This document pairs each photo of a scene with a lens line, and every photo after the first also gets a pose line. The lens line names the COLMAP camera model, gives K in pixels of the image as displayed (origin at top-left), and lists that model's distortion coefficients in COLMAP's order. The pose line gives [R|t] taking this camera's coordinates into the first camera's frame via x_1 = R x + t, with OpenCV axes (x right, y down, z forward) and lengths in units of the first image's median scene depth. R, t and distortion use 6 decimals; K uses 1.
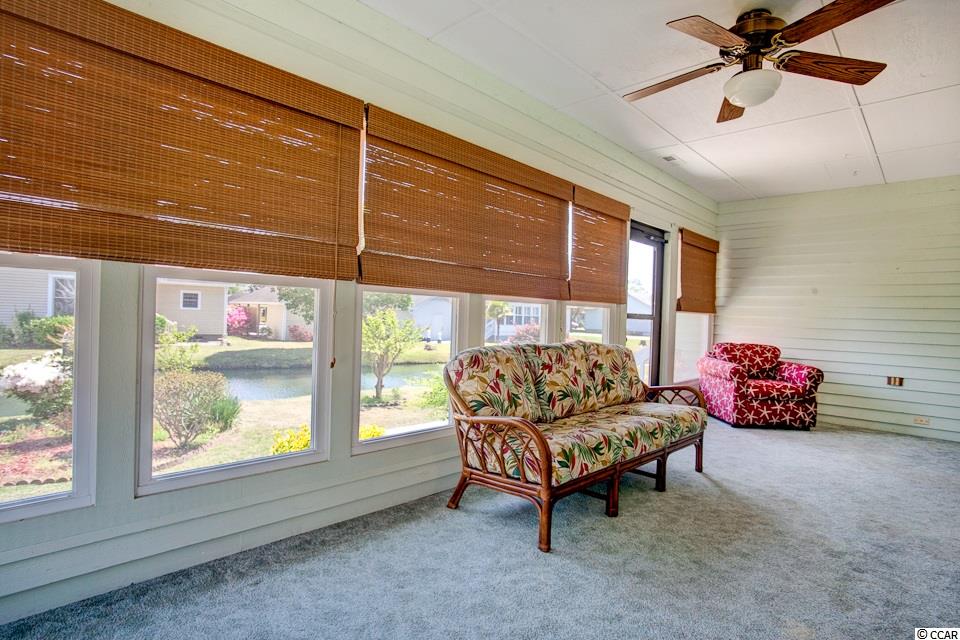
lens RADIAL K [[474.8, 0, 480.0], [0, 474.8, 320.0], [0, 0, 1]] dist [0.000141, 0.000167]
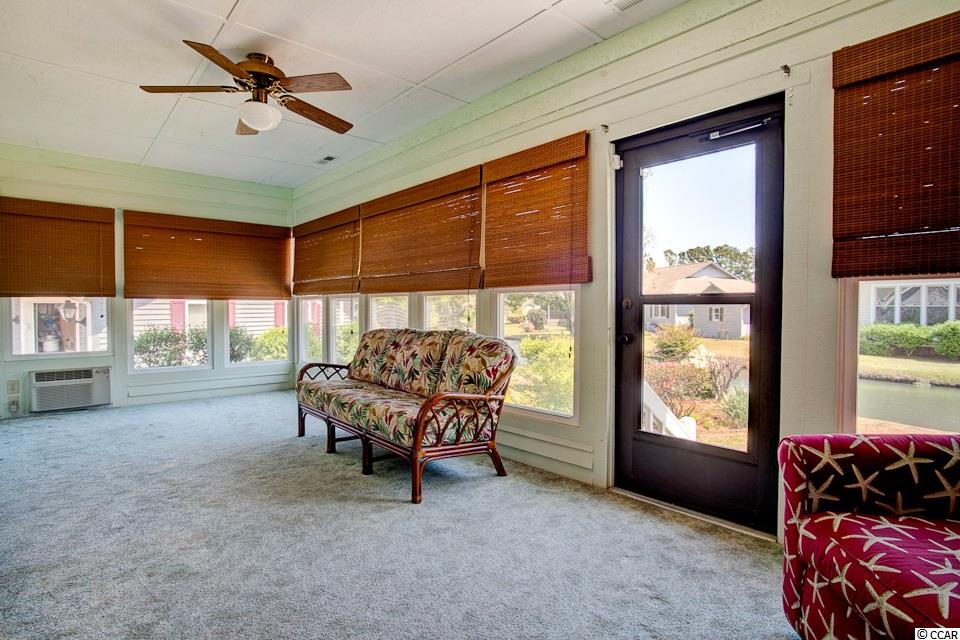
lens RADIAL K [[473.6, 0, 506.7], [0, 473.6, 319.2], [0, 0, 1]] dist [0.001836, 0.000415]
pose [[-0.017208, -0.003592, -0.999845, 1.319928], [-0.006852, 0.999970, -0.003474, 0.027683], [0.999828, 0.006791, -0.017232, 1.240877]]
